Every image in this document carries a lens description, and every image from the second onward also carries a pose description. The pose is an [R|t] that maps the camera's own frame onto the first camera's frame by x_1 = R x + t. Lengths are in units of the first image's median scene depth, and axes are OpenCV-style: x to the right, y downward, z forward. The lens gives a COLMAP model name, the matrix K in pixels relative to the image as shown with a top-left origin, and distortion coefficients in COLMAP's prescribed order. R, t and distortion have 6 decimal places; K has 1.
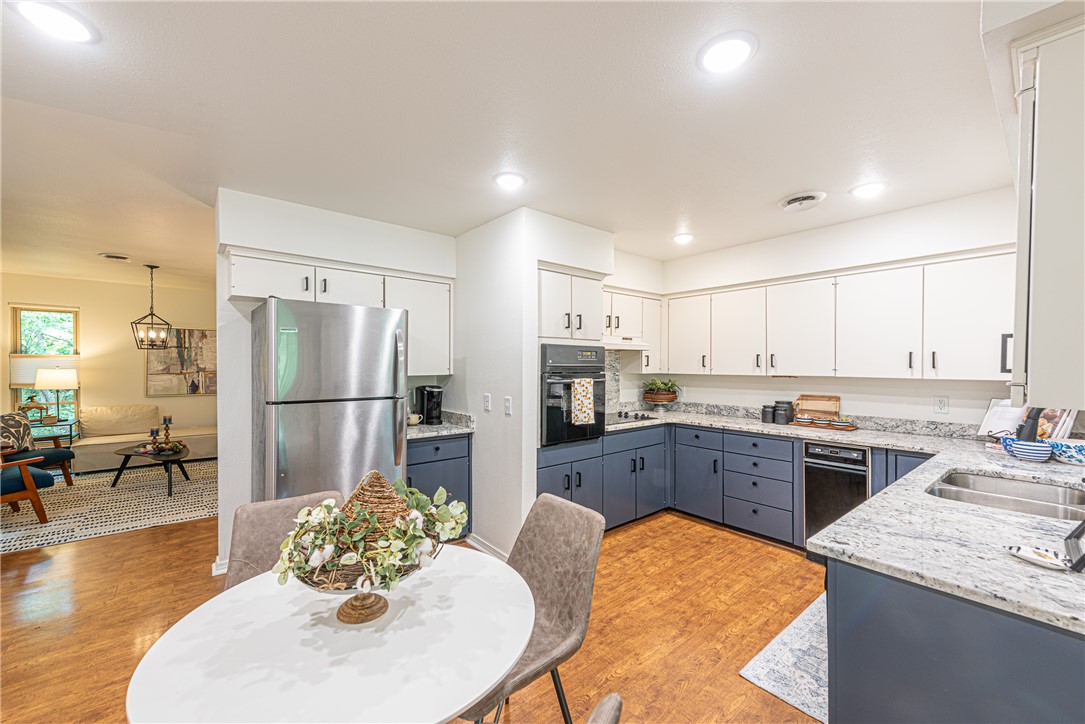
lens RADIAL K [[426.0, 0, 543.4], [0, 426.0, 366.5], [0, 0, 1]] dist [0.003190, -0.000738]
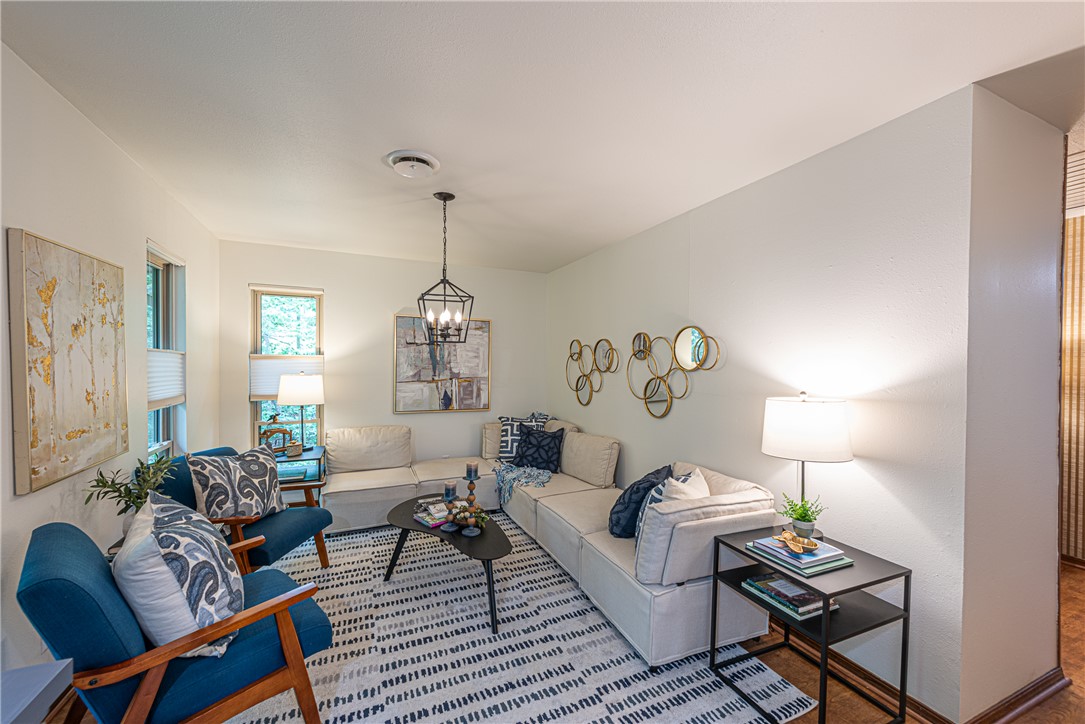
lens RADIAL K [[426.0, 0, 545.2], [0, 426.0, 365.8], [0, 0, 1]] dist [0.003190, -0.000738]
pose [[0.960591, -0.002527, -0.277953, -0.592839], [0.000755, 0.999979, -0.006481, -0.005568], [0.277964, 0.006016, 0.960573, 0.464738]]
